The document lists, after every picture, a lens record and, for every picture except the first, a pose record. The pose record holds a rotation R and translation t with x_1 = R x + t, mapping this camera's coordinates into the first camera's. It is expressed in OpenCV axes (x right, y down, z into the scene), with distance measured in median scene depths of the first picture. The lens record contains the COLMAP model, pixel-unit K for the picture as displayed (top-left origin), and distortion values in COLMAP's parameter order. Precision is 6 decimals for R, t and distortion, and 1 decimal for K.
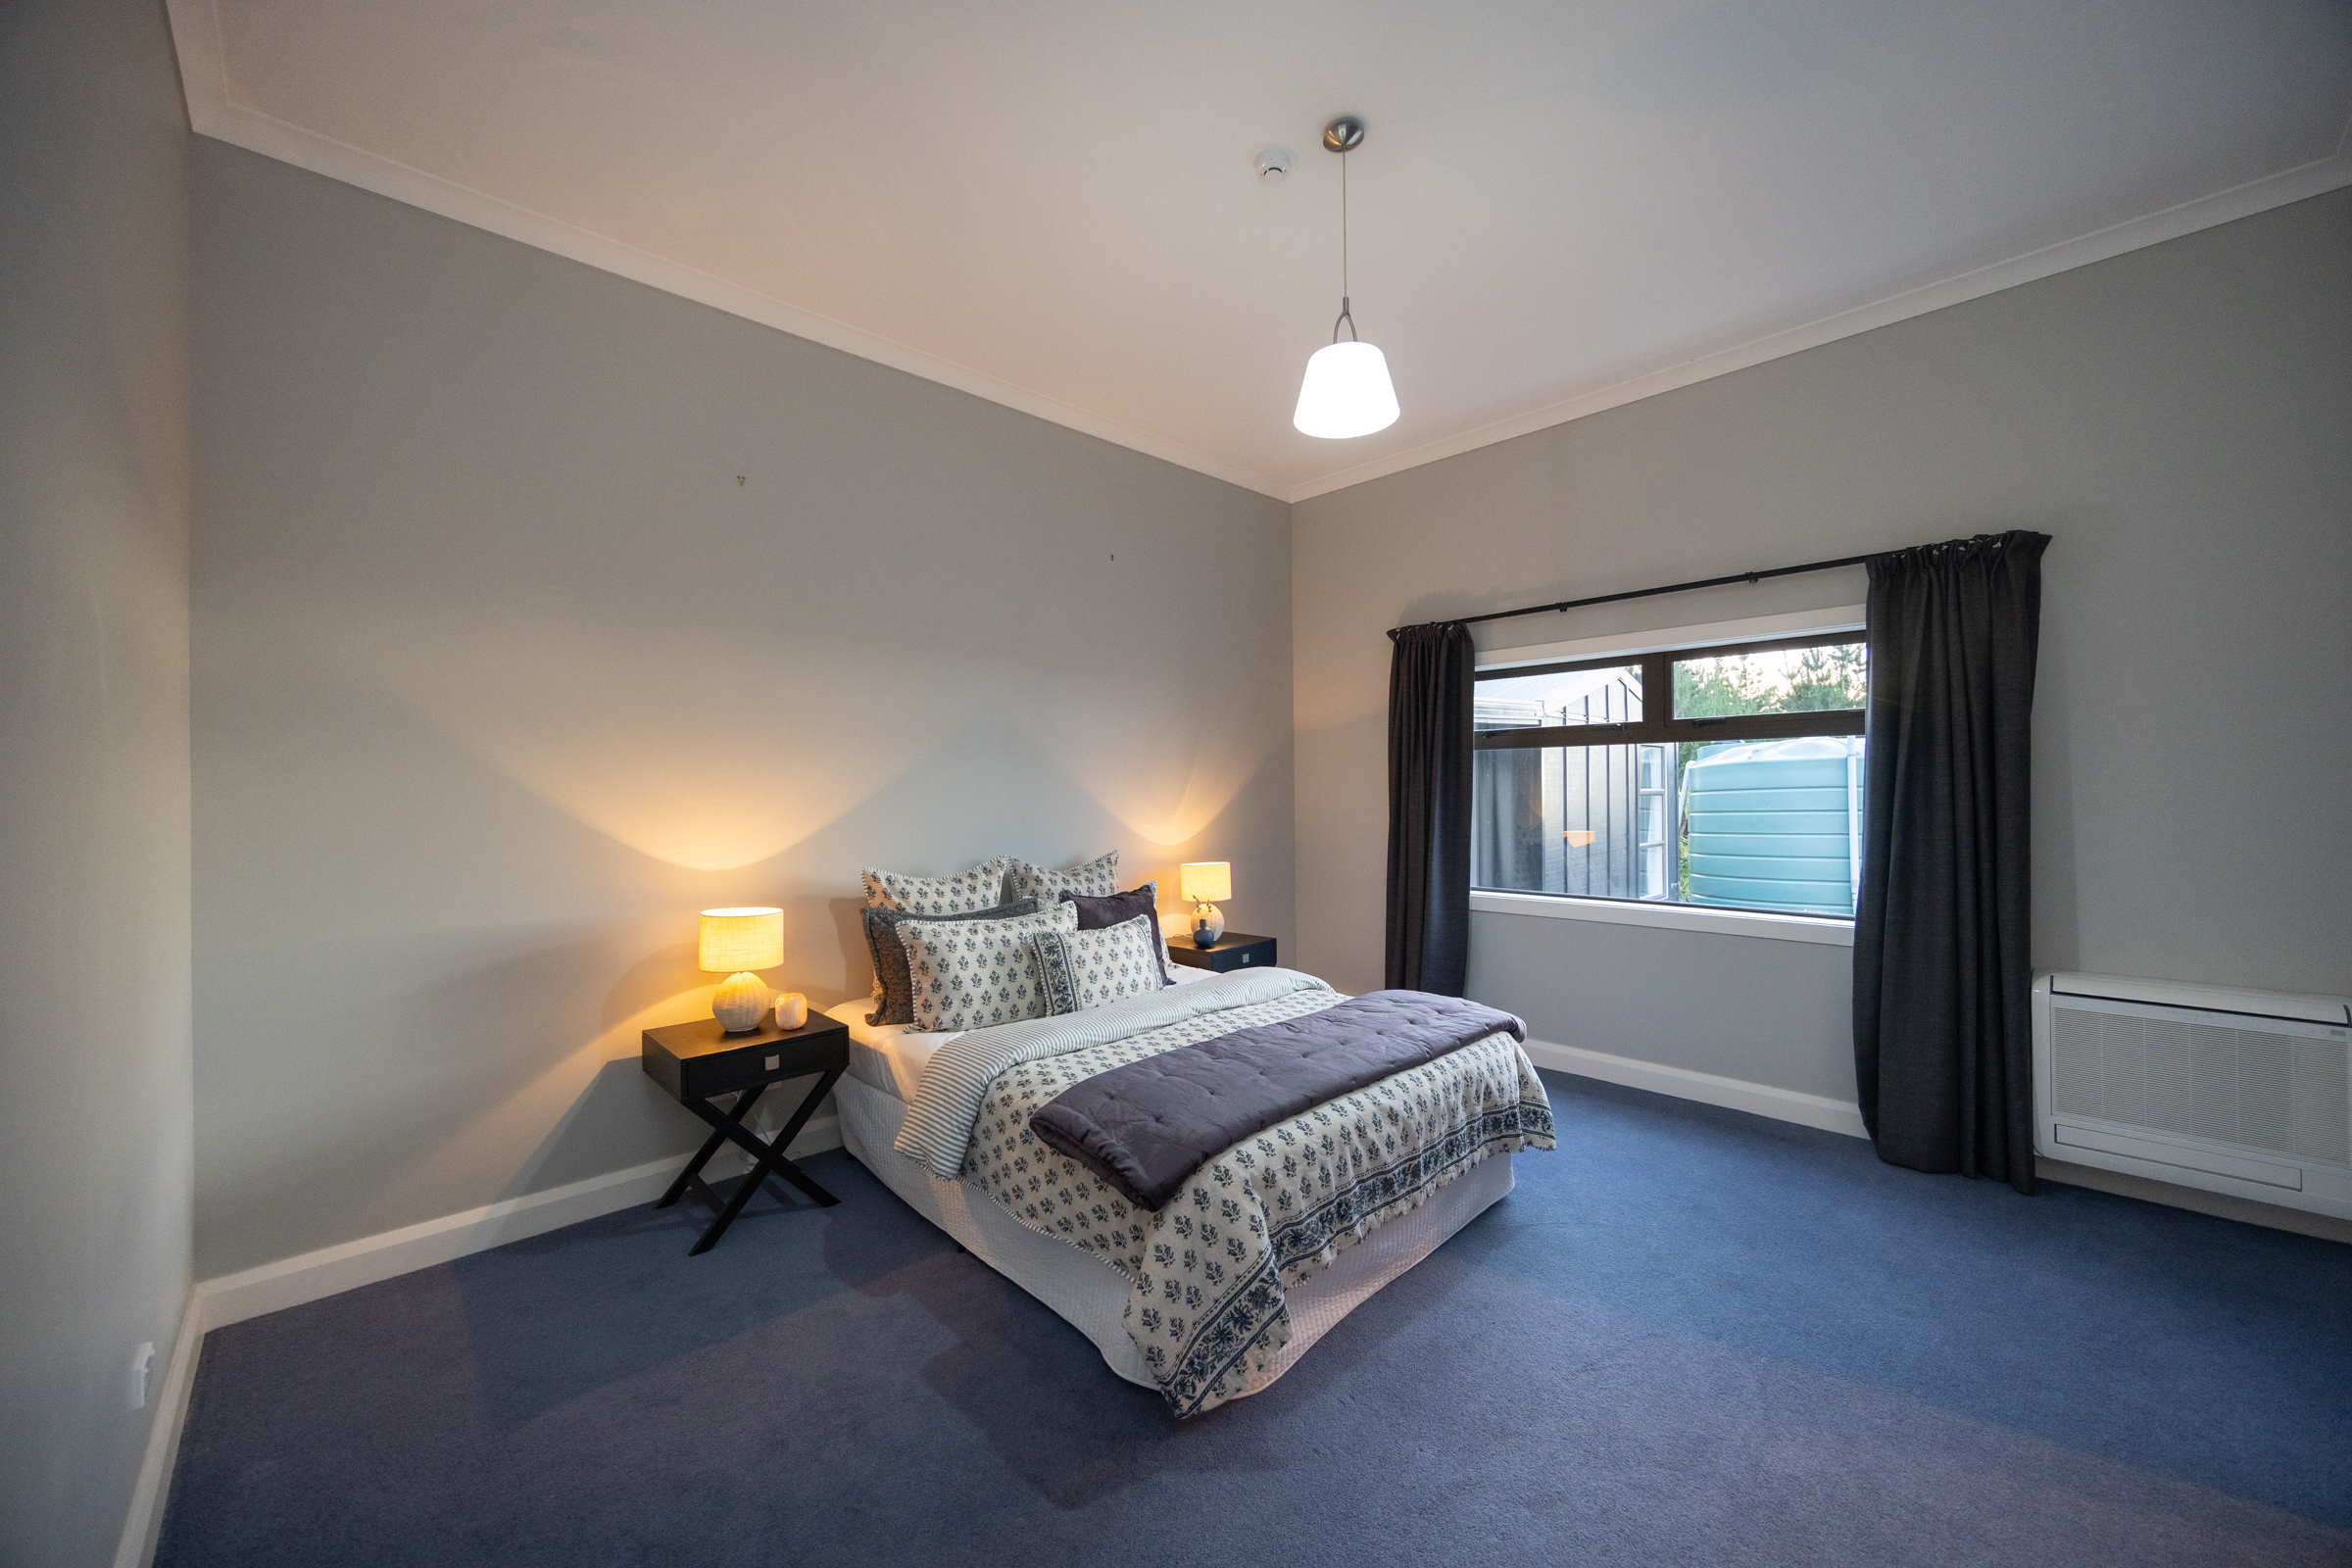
lens RADIAL K [[887.6, 0, 1169.2], [0, 887.6, 775.9], [0, 0, 1]] dist [0.000118, -0.000068]
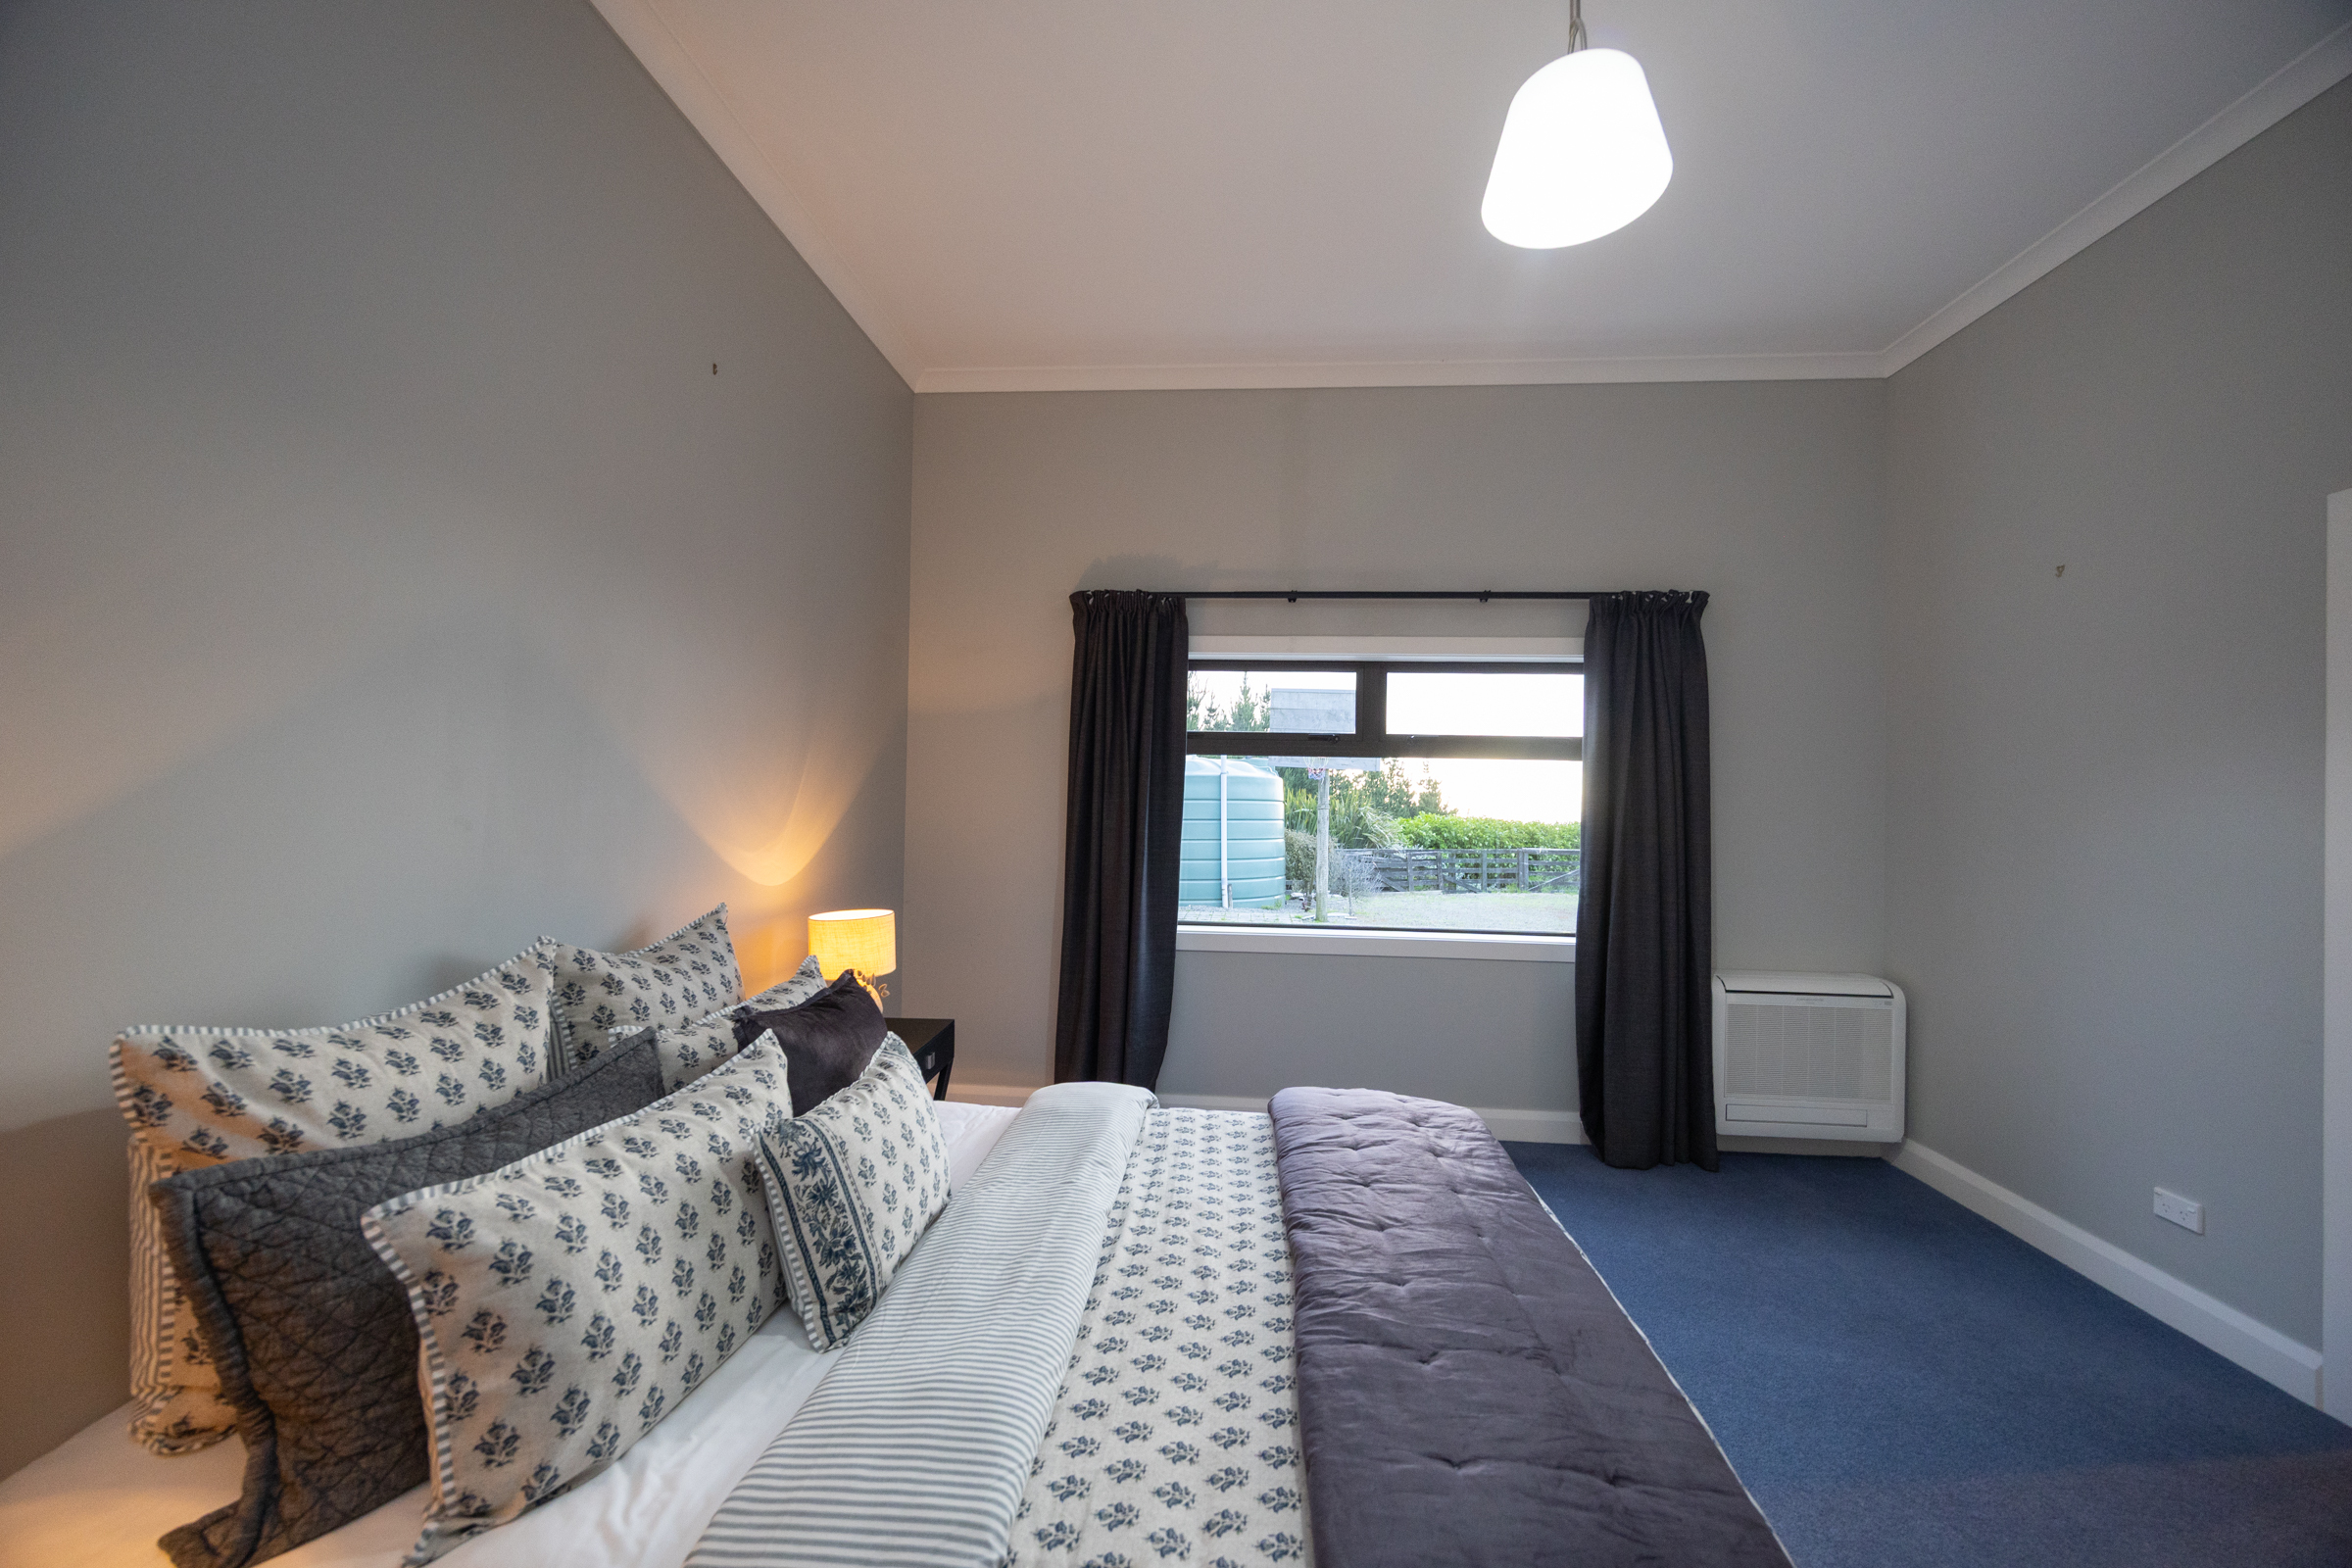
lens RADIAL K [[887.6, 0, 1169.2], [0, 887.6, 775.9], [0, 0, 1]] dist [0.000118, -0.000068]
pose [[0.744774, 0.036188, 0.666334, -0.290062], [-0.036442, 0.999244, -0.013535, 0.004045], [-0.666321, -0.014202, 0.745530, 0.539346]]
